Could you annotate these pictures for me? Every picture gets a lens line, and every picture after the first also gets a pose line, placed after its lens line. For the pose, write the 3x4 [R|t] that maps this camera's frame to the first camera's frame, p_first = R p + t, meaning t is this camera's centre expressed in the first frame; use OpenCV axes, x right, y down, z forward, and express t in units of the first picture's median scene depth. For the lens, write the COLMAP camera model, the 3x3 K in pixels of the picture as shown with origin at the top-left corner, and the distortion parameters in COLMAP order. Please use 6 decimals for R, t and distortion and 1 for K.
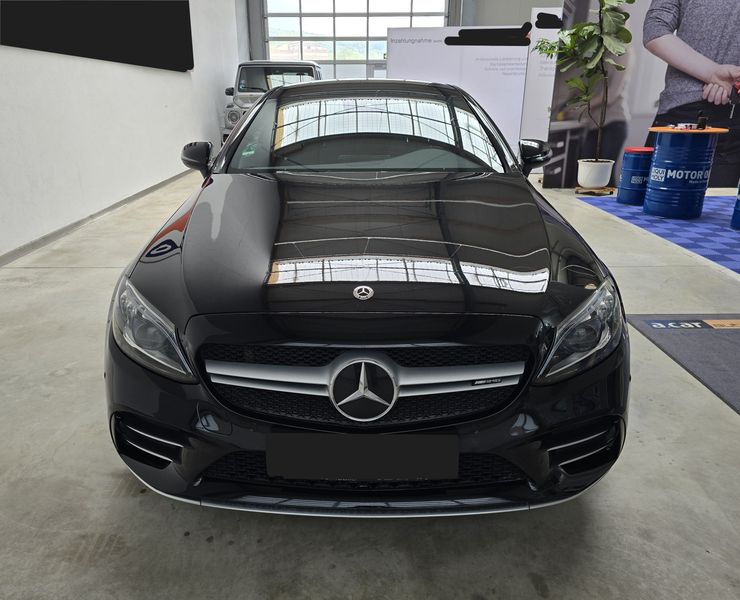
lens RADIAL K [[568.6, 0, 368.8], [0, 568.6, 278.3], [0, 0, 1]] dist [0.008858, 0.000020]
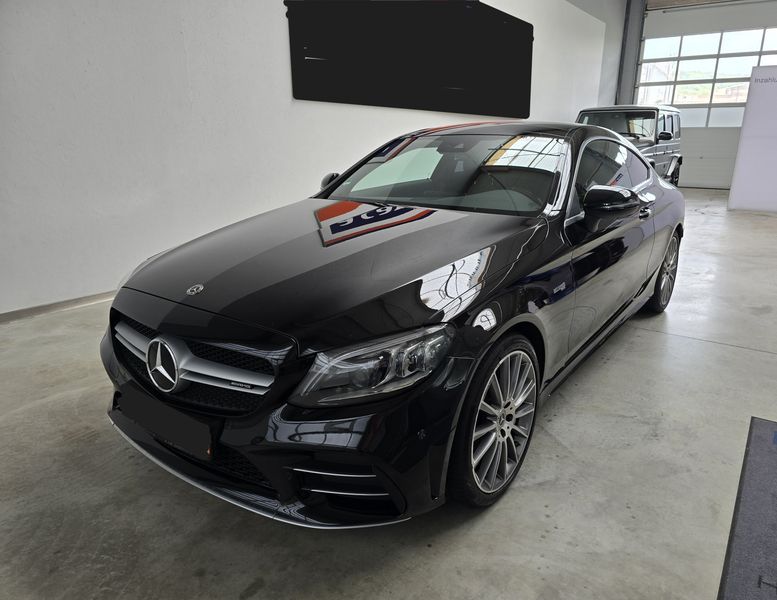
lens RADIAL K [[532.9, 0, 405.4], [0, 532.9, 266.4], [0, 0, 1]] dist [0.045552, -0.031279]
pose [[0.835568, 0.144247, -0.530112, 0.214653], [-0.183926, 0.982682, -0.022512, -0.018837], [0.517685, 0.116312, 0.847629, 0.047851]]
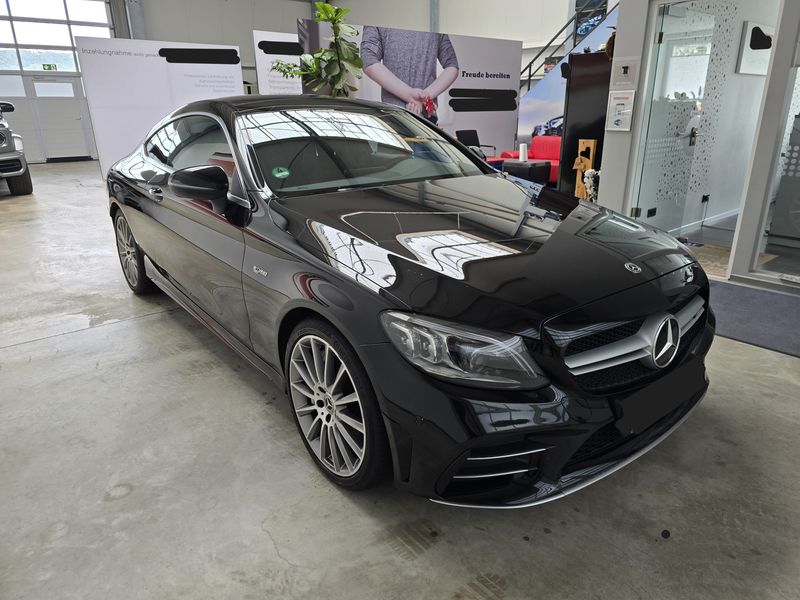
lens RADIAL K [[538.1, 0, 402.1], [0, 538.1, 280.1], [0, 0, 1]] dist [-0.000532, -0.002614]
pose [[0.764916, -0.193358, 0.614424, -0.243469], [0.198154, 0.978260, 0.061168, -0.026470], [-0.612894, 0.074963, 0.786601, 0.084419]]
